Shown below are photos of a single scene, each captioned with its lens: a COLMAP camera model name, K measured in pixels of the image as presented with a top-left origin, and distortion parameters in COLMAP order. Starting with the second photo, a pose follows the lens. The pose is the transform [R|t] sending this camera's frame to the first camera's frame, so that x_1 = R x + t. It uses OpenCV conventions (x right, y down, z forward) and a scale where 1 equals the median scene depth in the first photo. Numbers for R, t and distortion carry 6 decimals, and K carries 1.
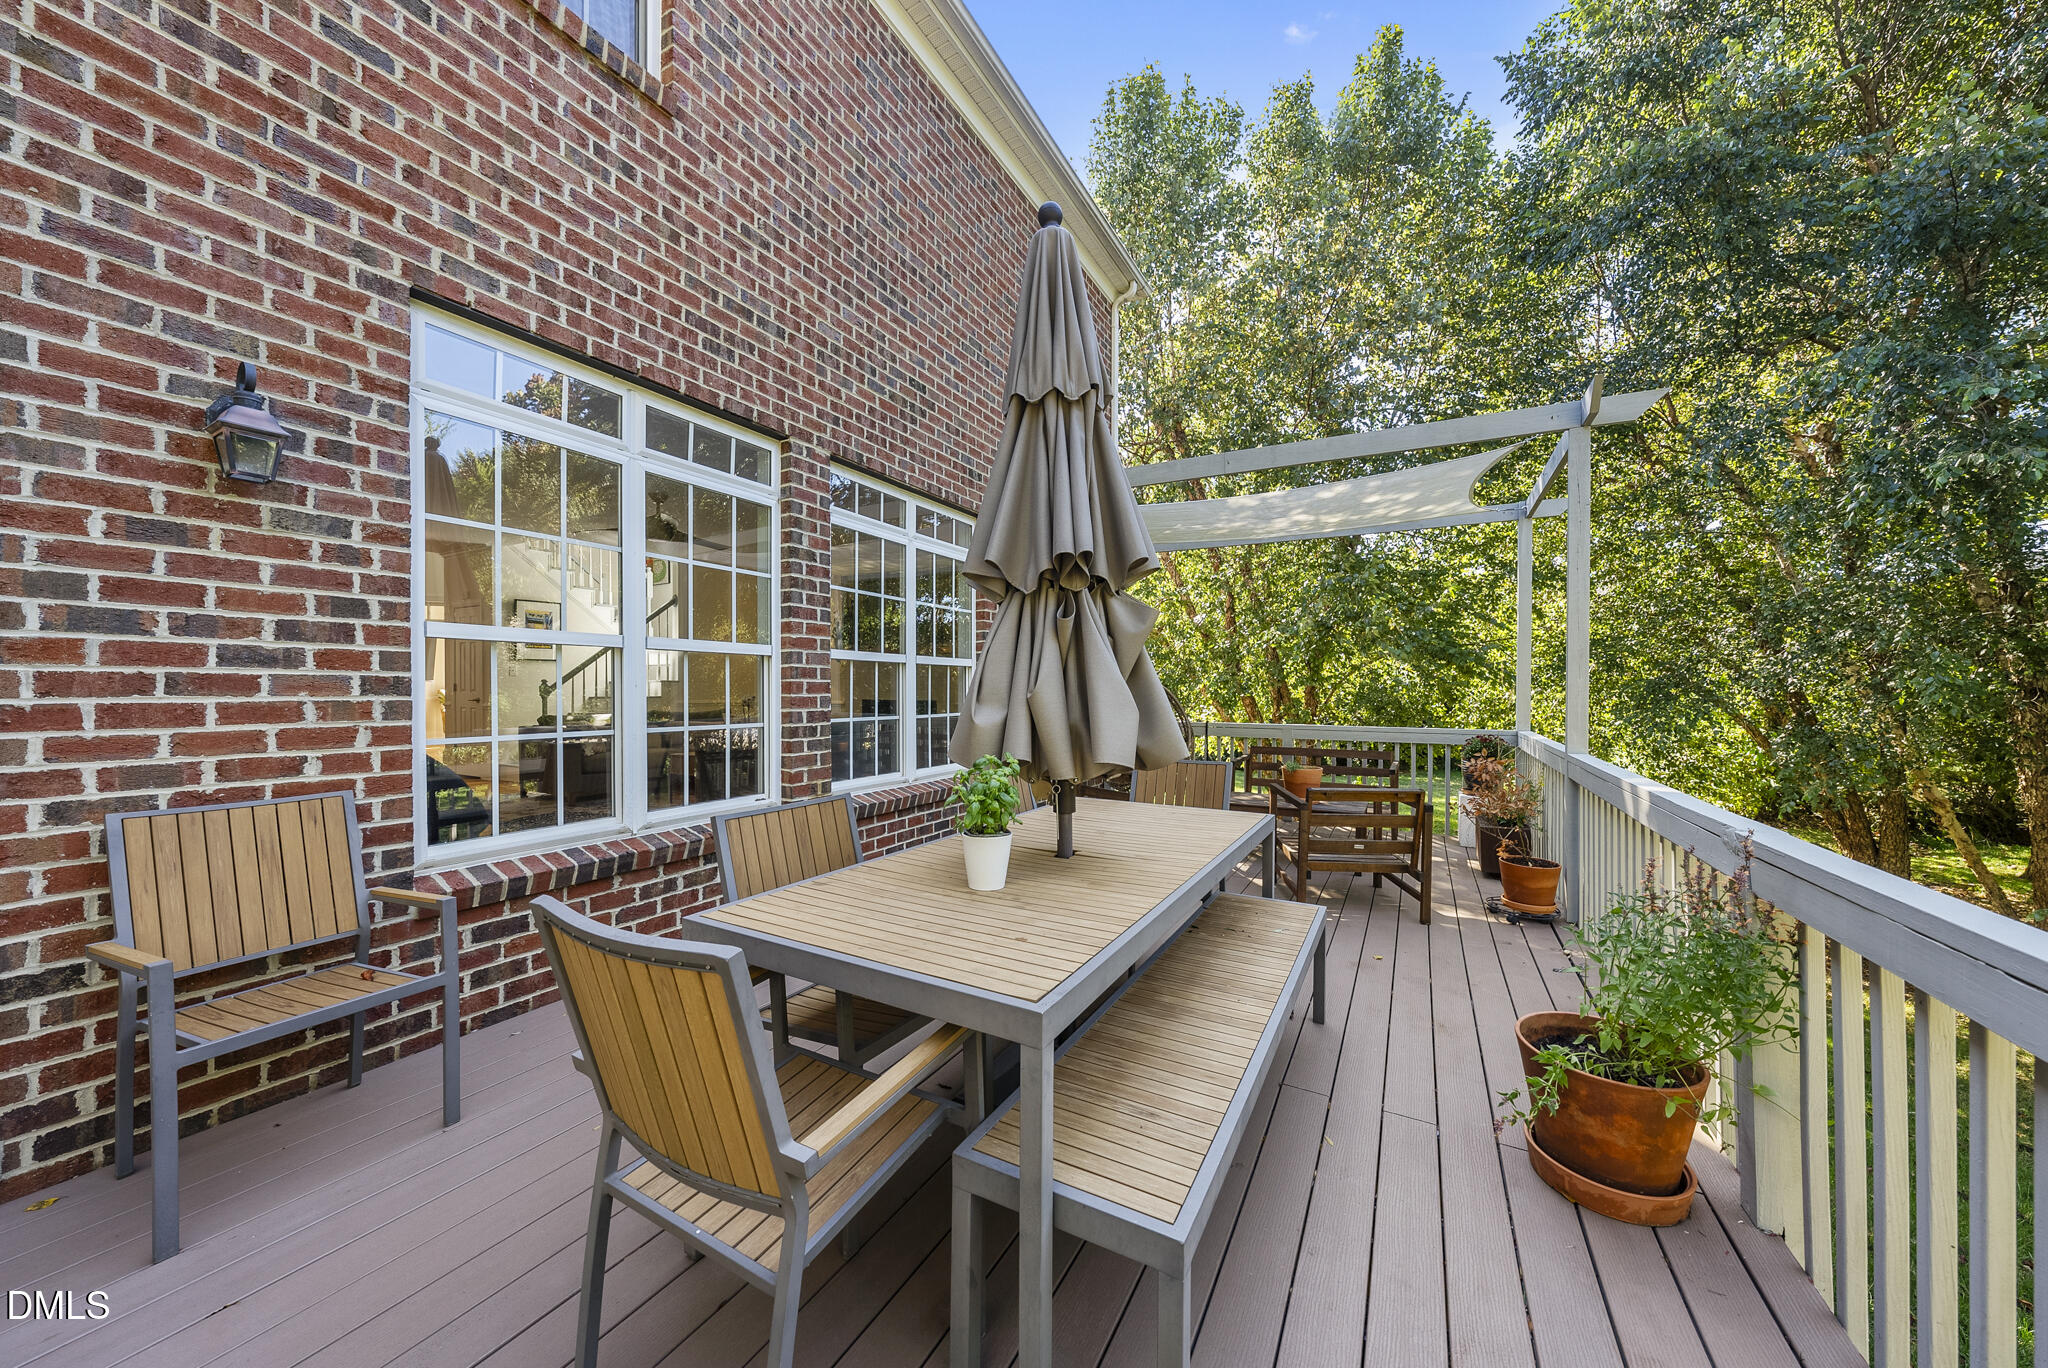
lens RADIAL K [[705.8, 0, 1024.0], [0, 705.8, 684.0], [0, 0, 1]] dist [0.000236, 0.000014]
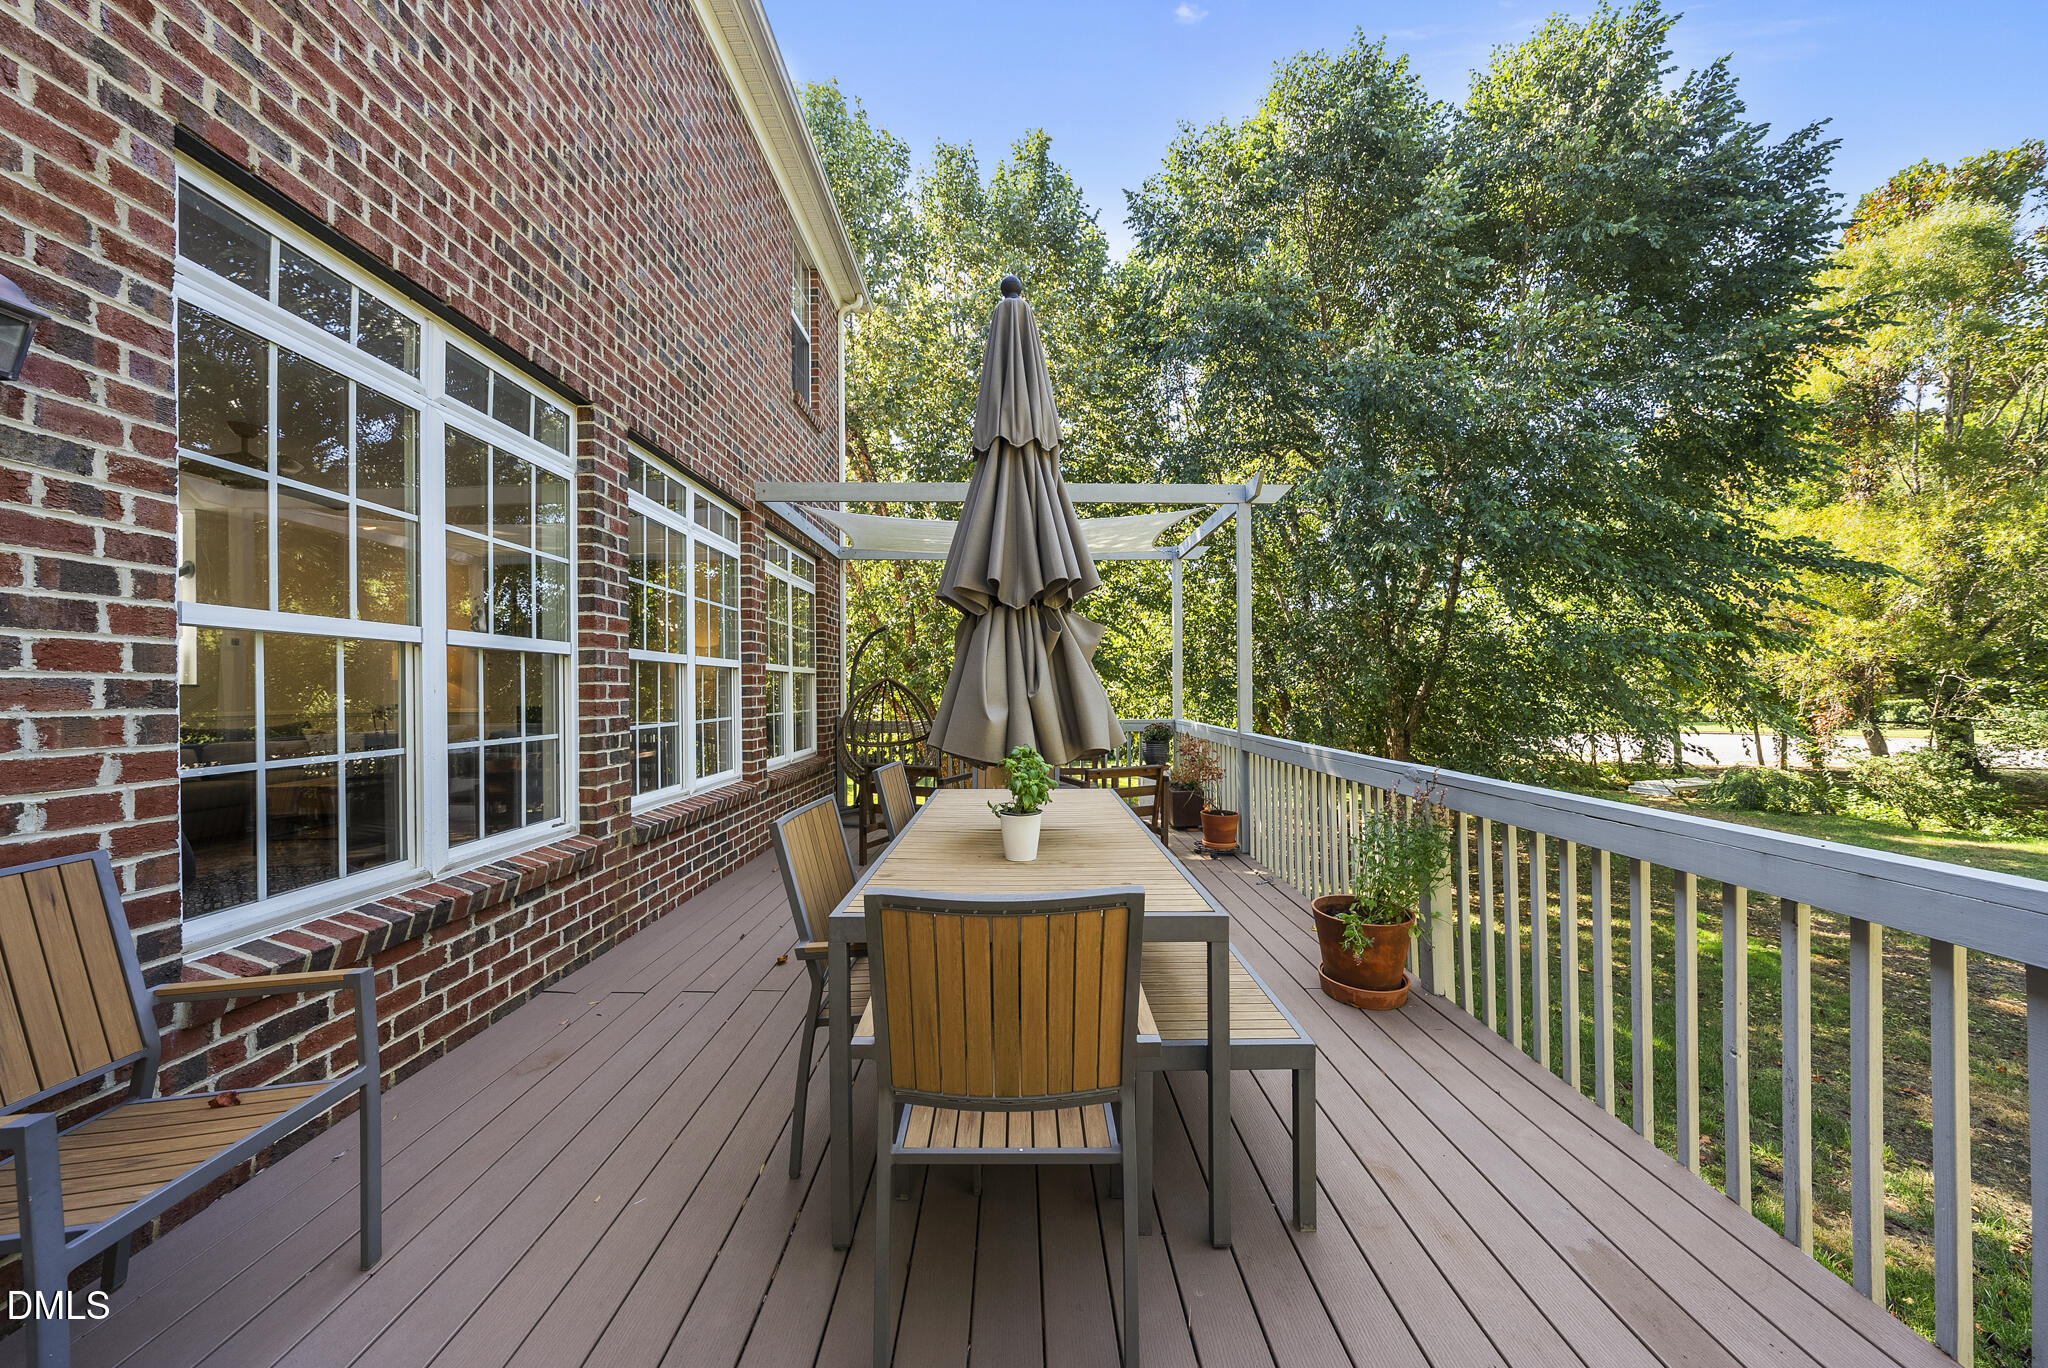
lens RADIAL K [[707.1, 0, 1020.8], [0, 707.1, 673.4], [0, 0, 1]] dist [-0.001569, 0.002021]
pose [[0.871439, 0.004164, 0.490486, -0.377283], [0.003808, 0.999876, -0.015253, -0.002793], [-0.490488, 0.015159, 0.871316, -0.015777]]
